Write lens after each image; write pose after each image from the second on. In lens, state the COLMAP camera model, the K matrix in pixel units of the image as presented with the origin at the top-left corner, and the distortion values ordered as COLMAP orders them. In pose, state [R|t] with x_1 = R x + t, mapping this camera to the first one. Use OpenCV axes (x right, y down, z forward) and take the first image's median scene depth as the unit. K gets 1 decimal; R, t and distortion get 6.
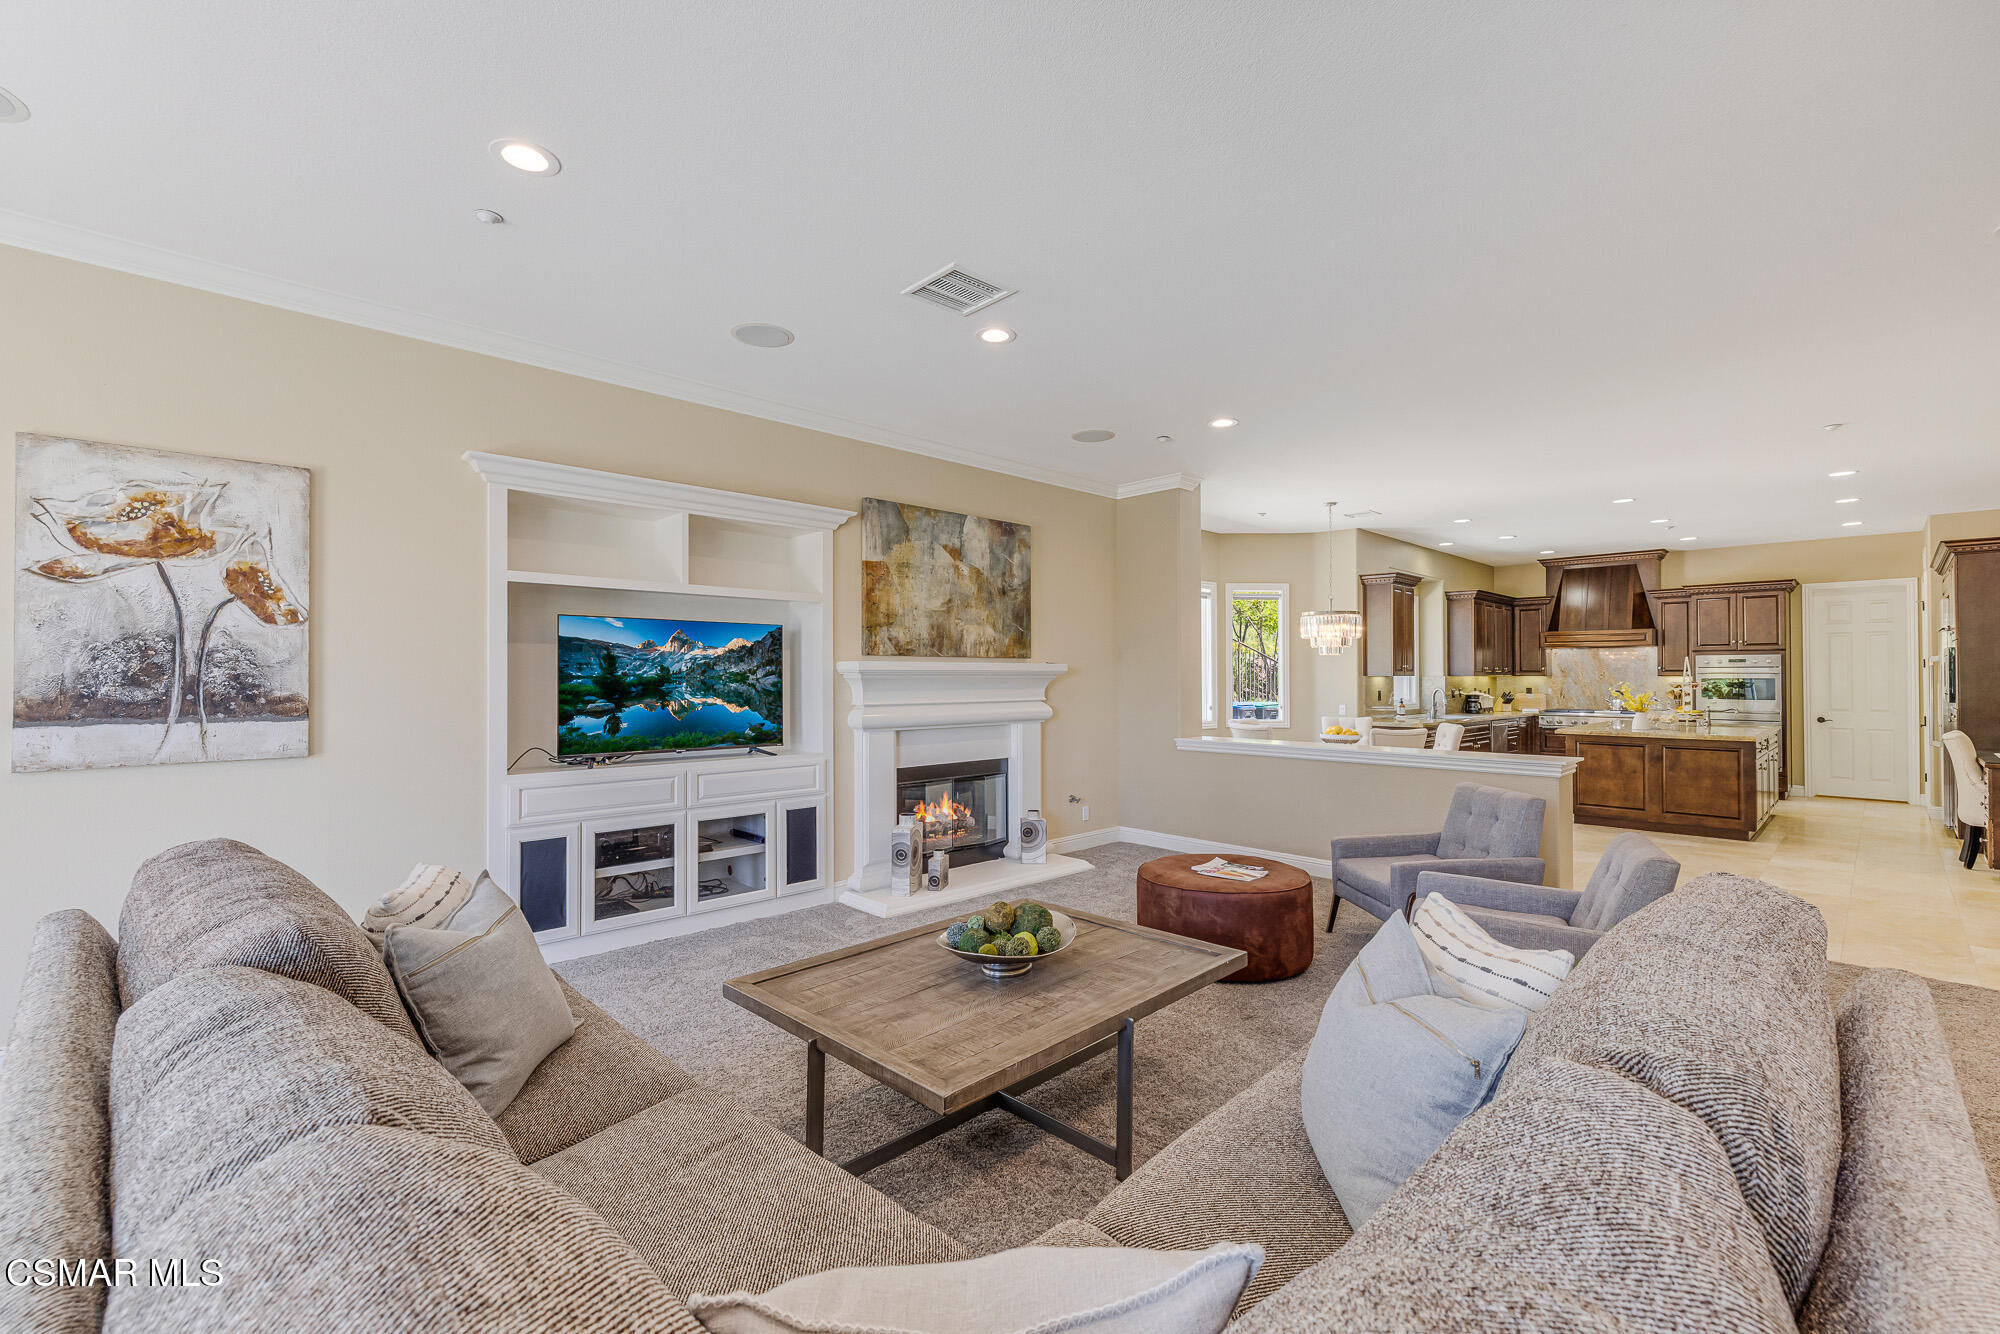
lens RADIAL K [[839.8, 0, 1005.2], [0, 839.8, 667.1], [0, 0, 1]] dist [0.003334, 0.000555]
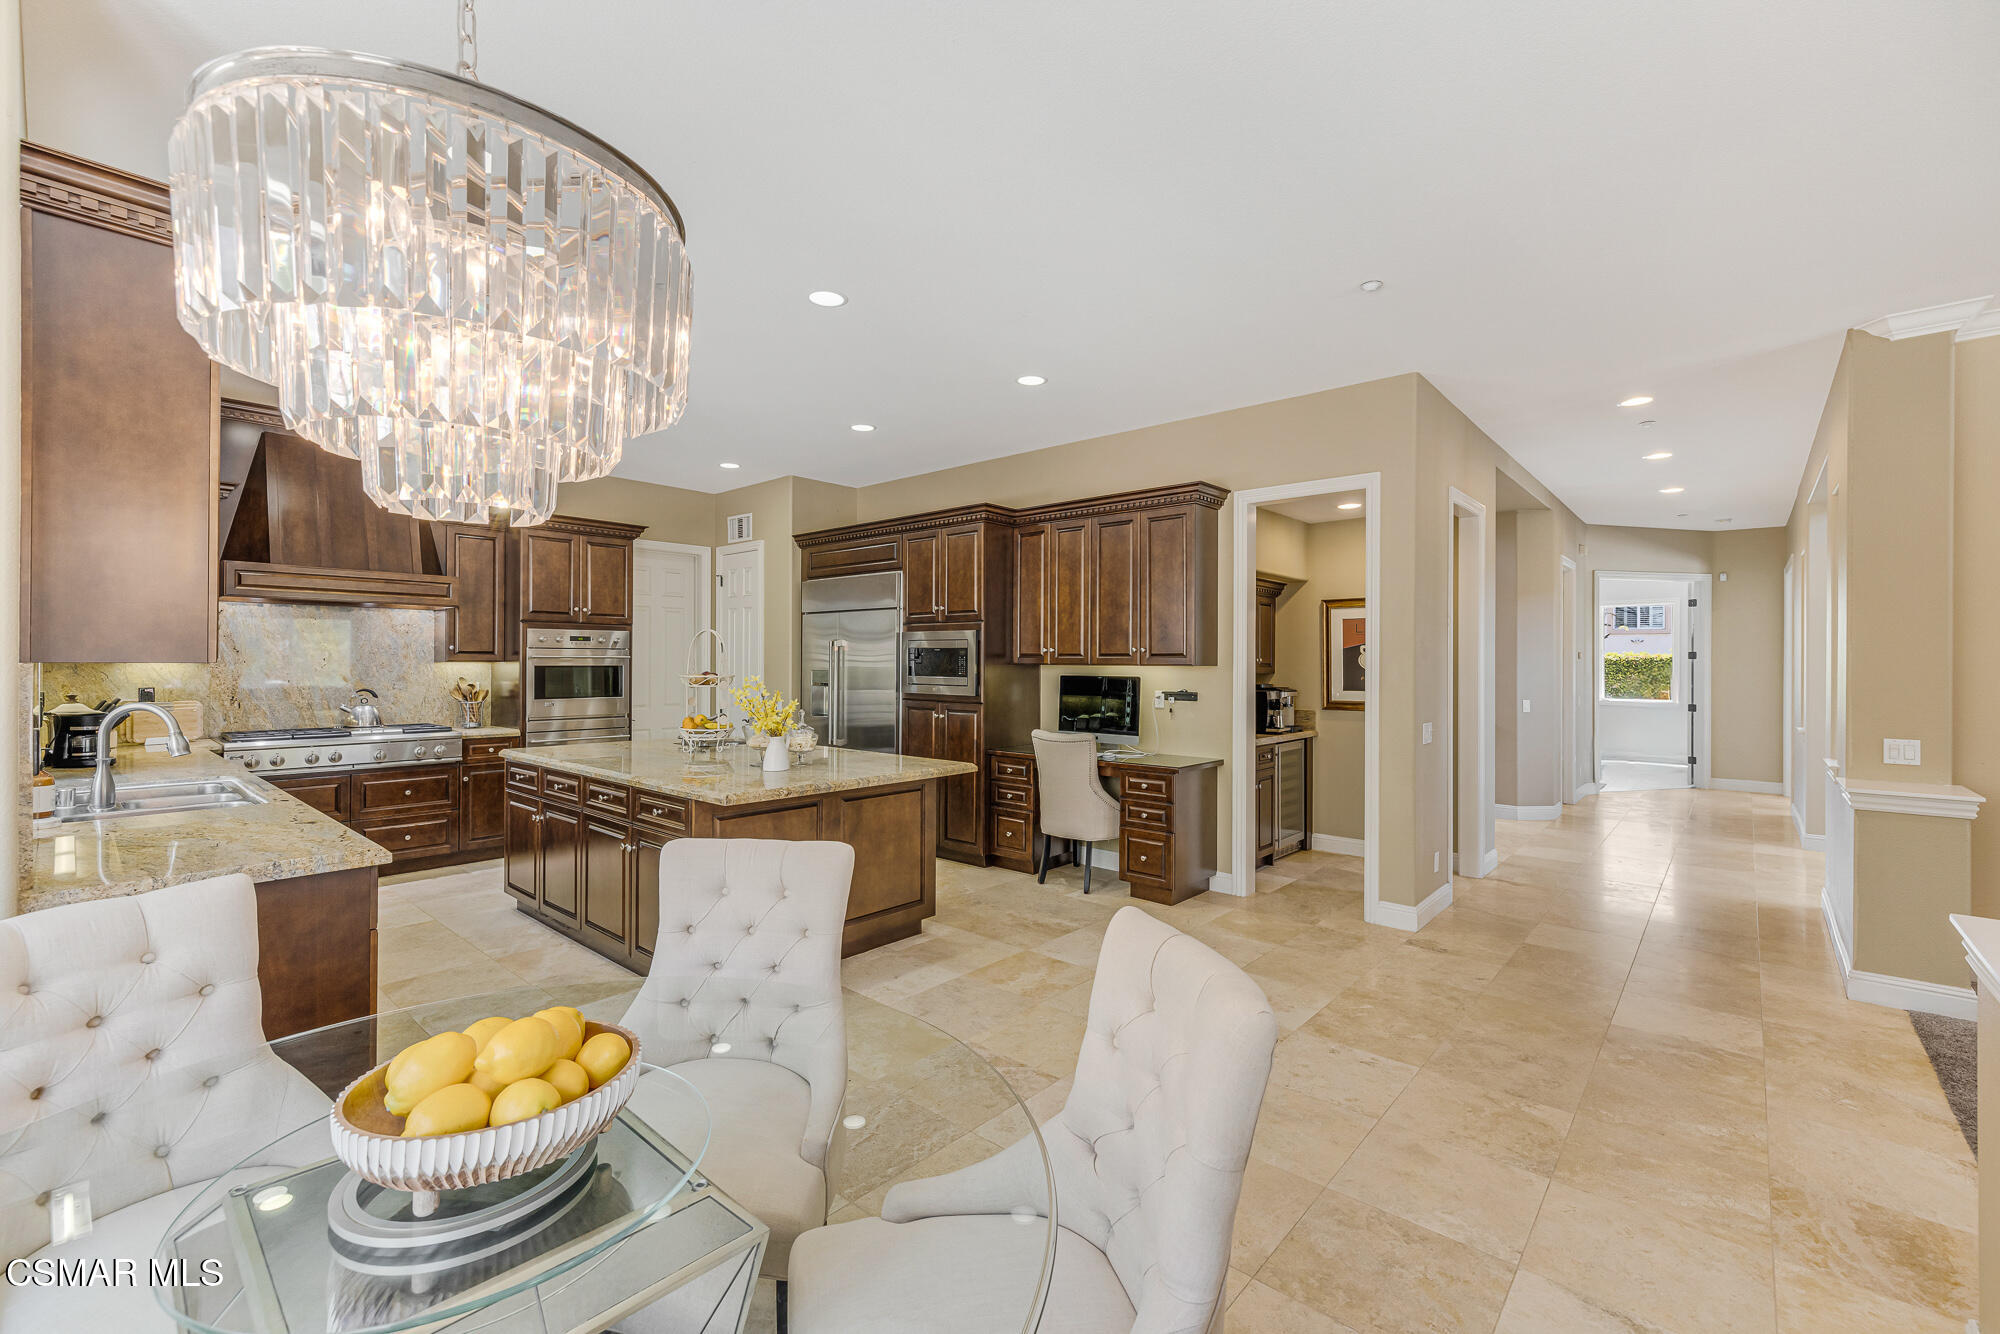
lens RADIAL K [[838.4, 0, 1001.9], [0, 838.4, 659.7], [0, 0, 1]] dist [0.000517, 0.000138]
pose [[-0.079520, 0.000886, 0.996833, 0.179253], [-0.014487, 0.999893, -0.002045, 0.005055], [-0.996728, -0.014604, -0.079498, 0.666891]]
